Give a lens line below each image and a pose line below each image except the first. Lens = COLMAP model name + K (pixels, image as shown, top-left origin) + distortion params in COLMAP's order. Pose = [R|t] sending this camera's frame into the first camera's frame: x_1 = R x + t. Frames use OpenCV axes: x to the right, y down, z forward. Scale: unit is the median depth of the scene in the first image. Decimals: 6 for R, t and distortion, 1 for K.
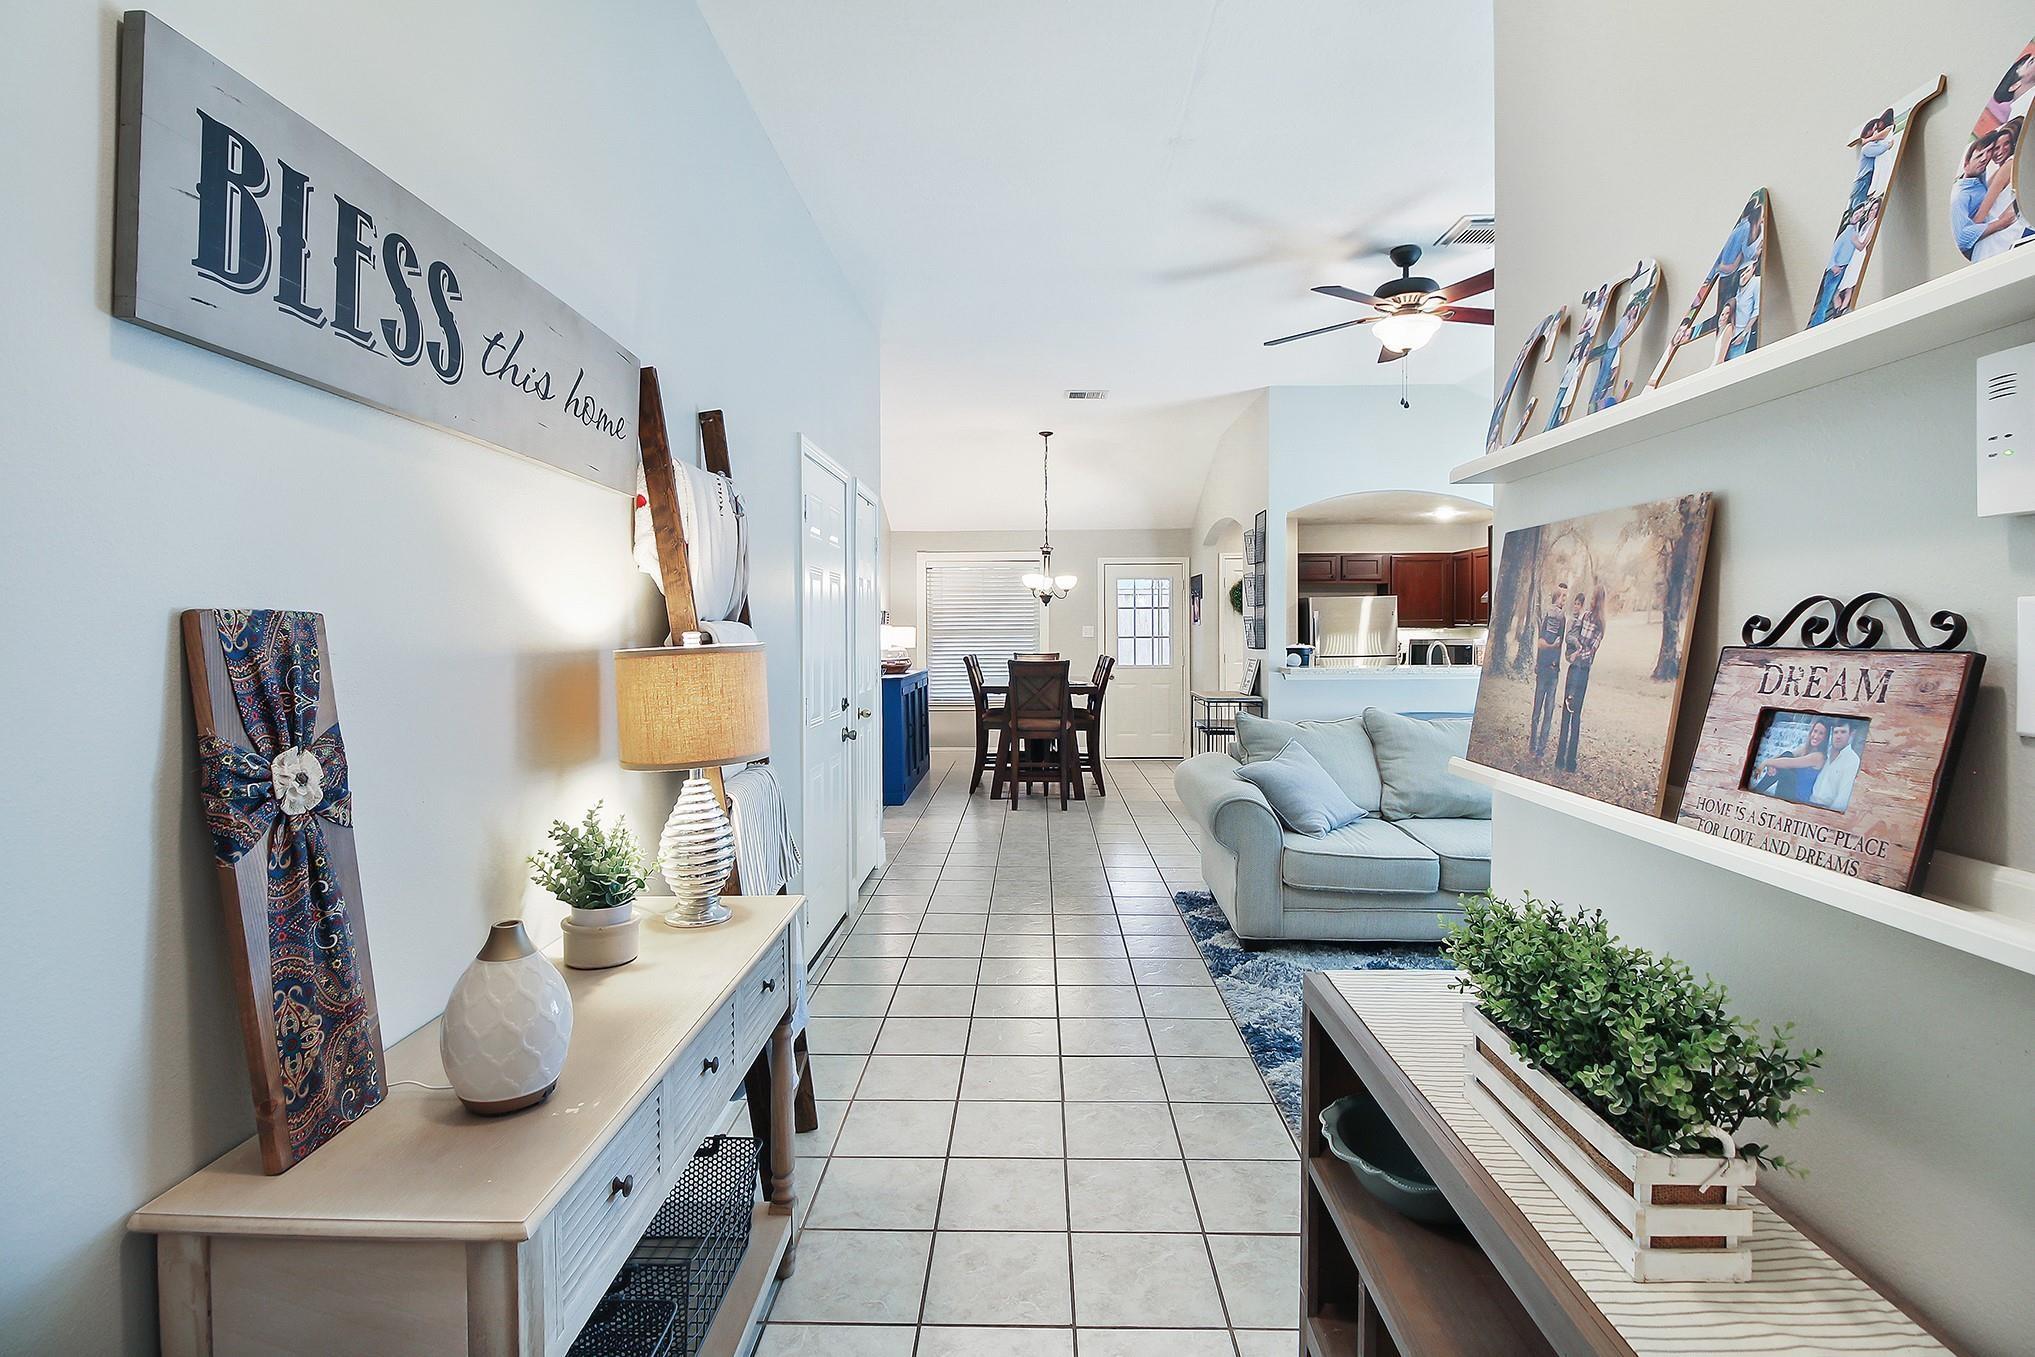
lens RADIAL K [[970.6, 0, 1016.1], [0, 970.6, 663.6], [0, 0, 1]] dist [-0.002503, -0.012226]
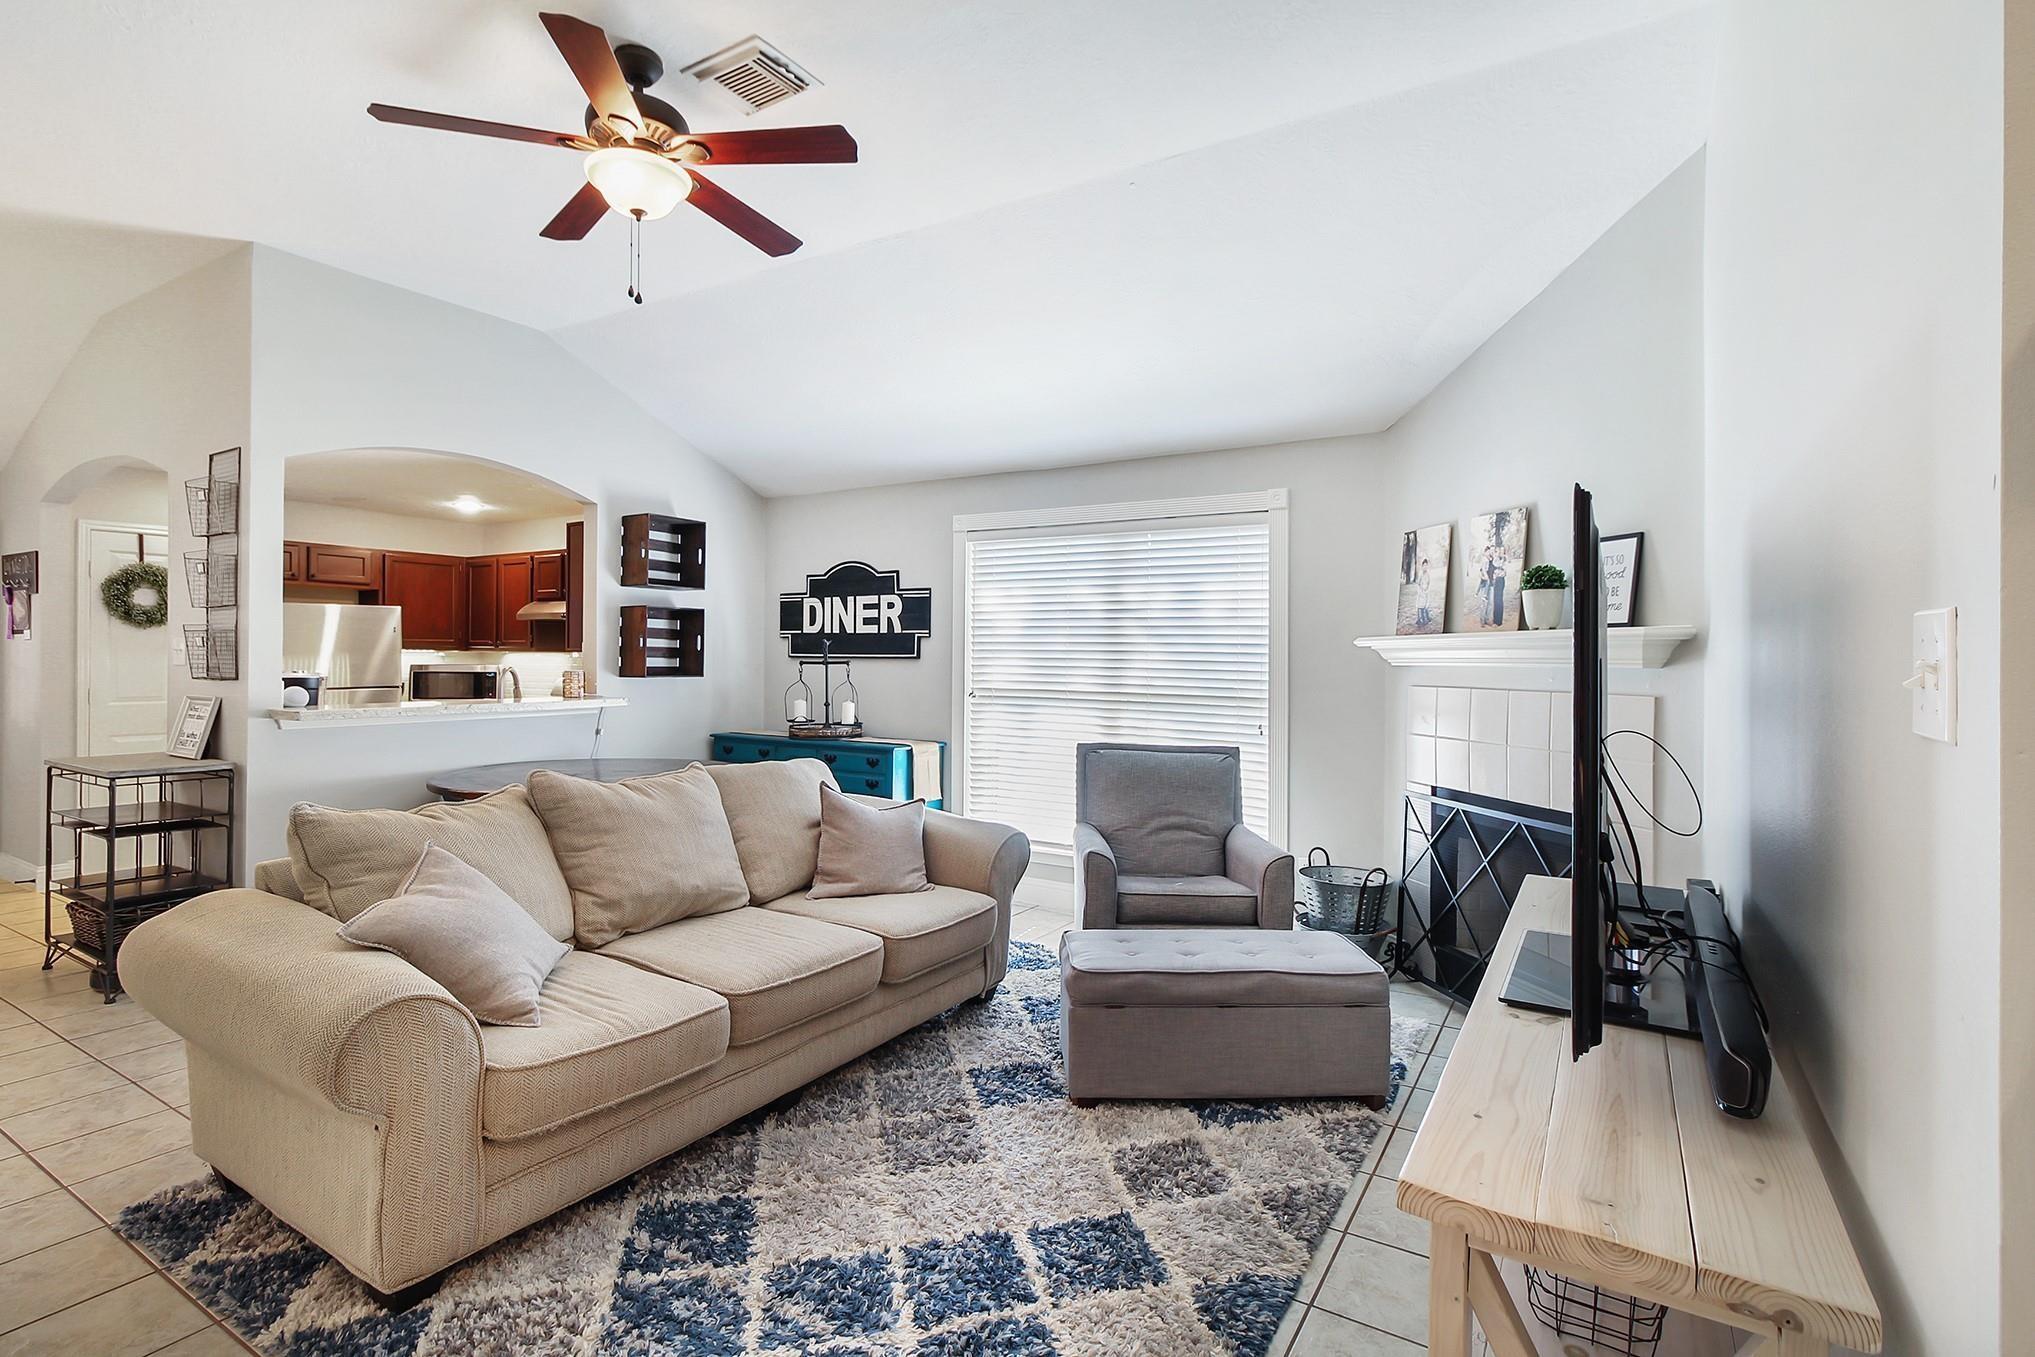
lens RADIAL K [[962.2, 0, 1020.4], [0, 962.2, 654.8], [0, 0, 1]] dist [-0.001130, -0.009177]
pose [[0.499467, 0.010314, 0.866272, -0.018729], [0.021860, 0.999461, -0.024504, -0.007939], [-0.866057, 0.031175, 0.498972, 0.440262]]
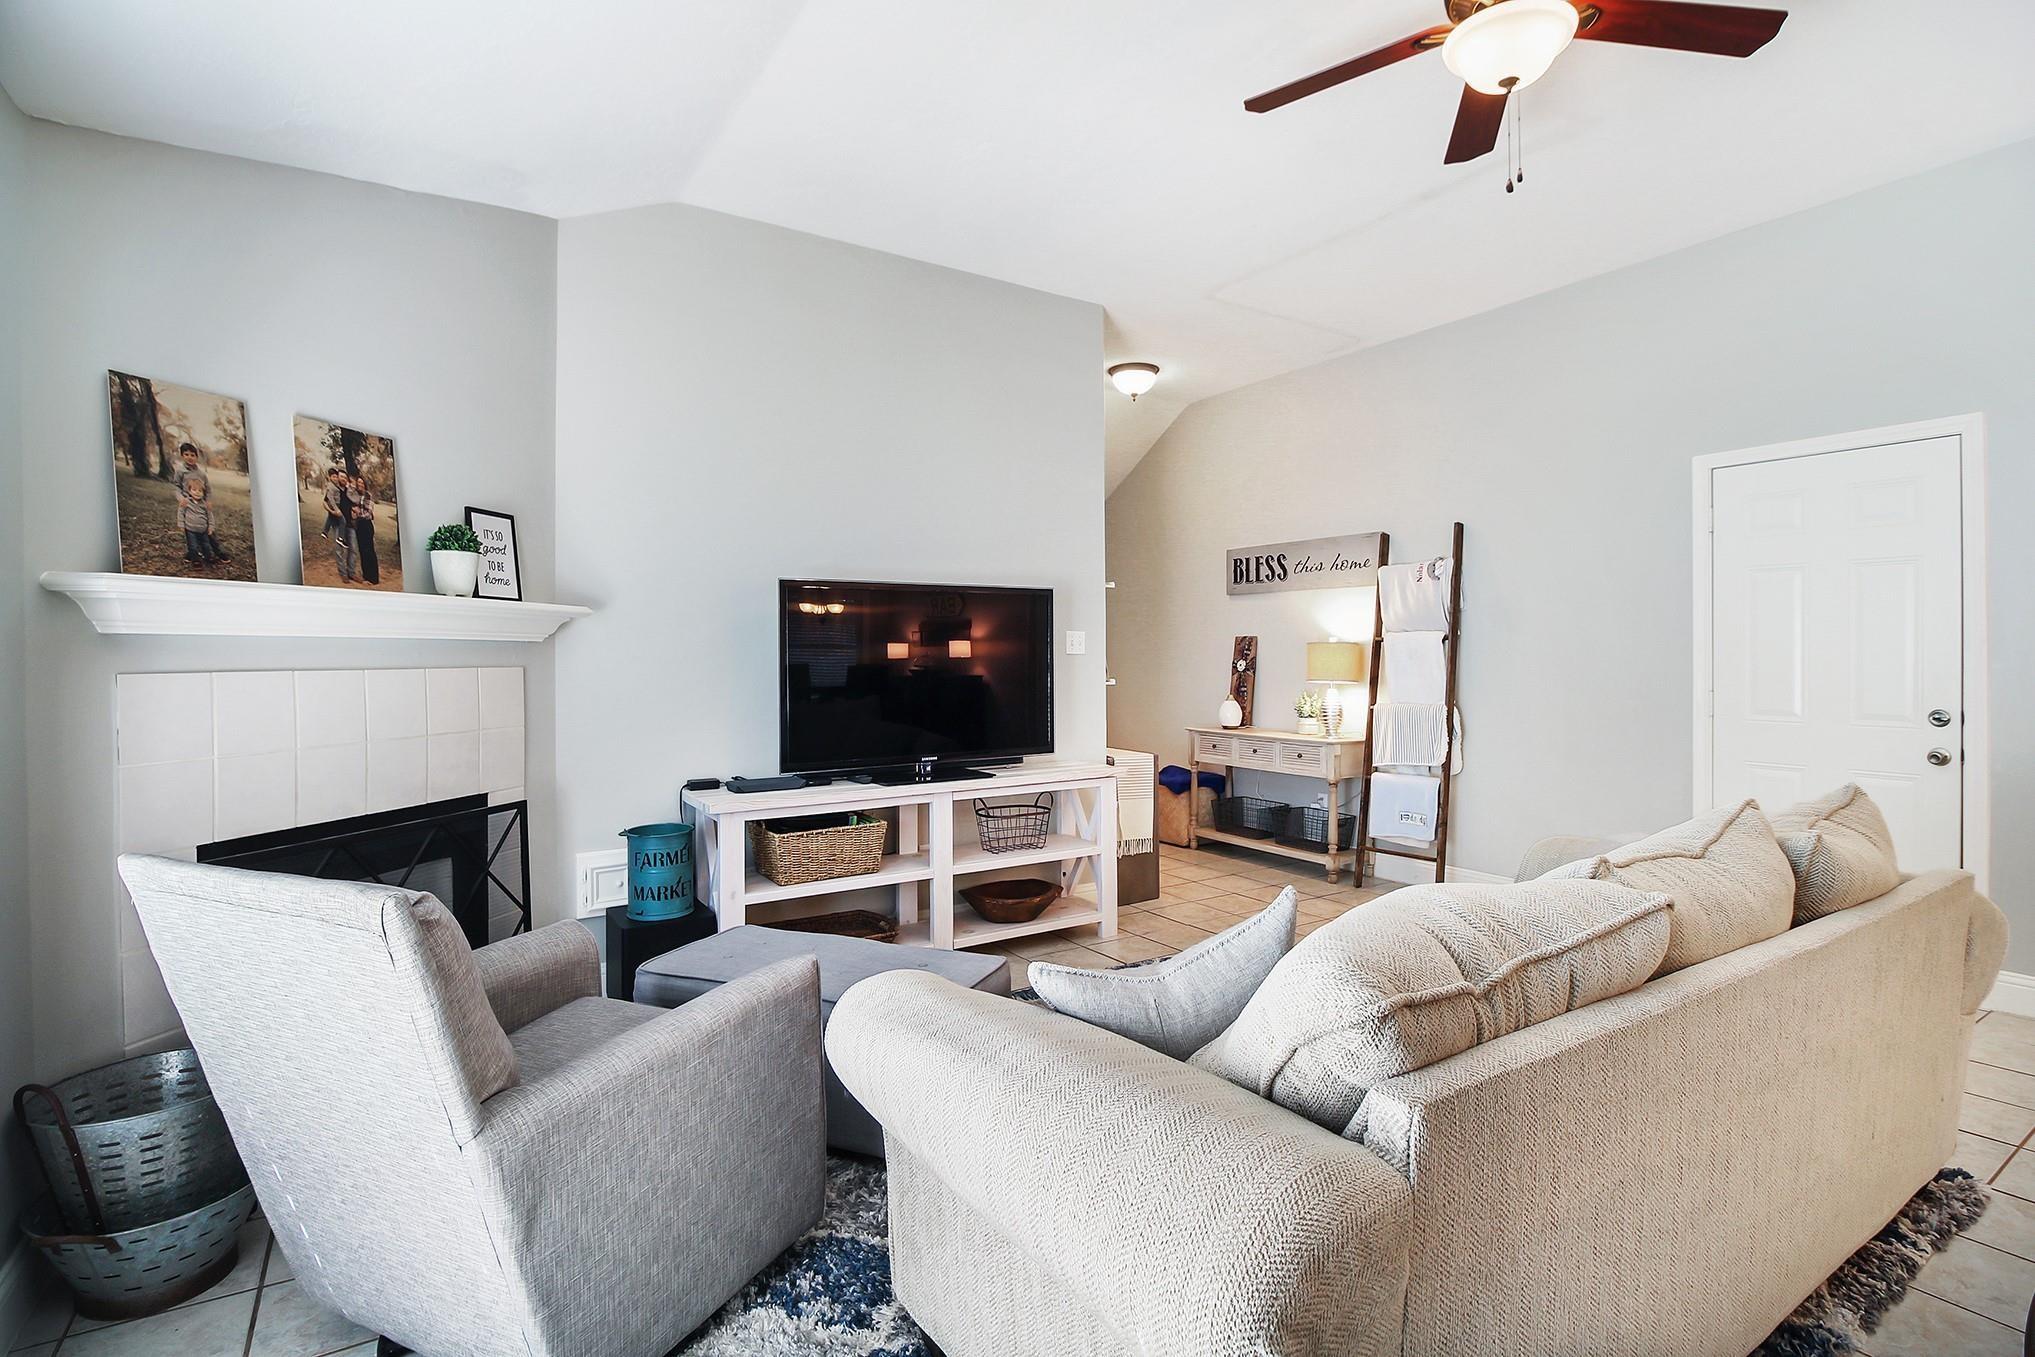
lens RADIAL K [[962.2, 0, 1020.4], [0, 962.2, 654.8], [0, 0, 1]] dist [-0.001130, -0.009177]
pose [[-0.829072, 0.004758, -0.559122, 0.859028], [-0.013813, 0.999484, 0.028987, -0.021550], [0.558971, 0.031755, -0.828579, 1.208657]]
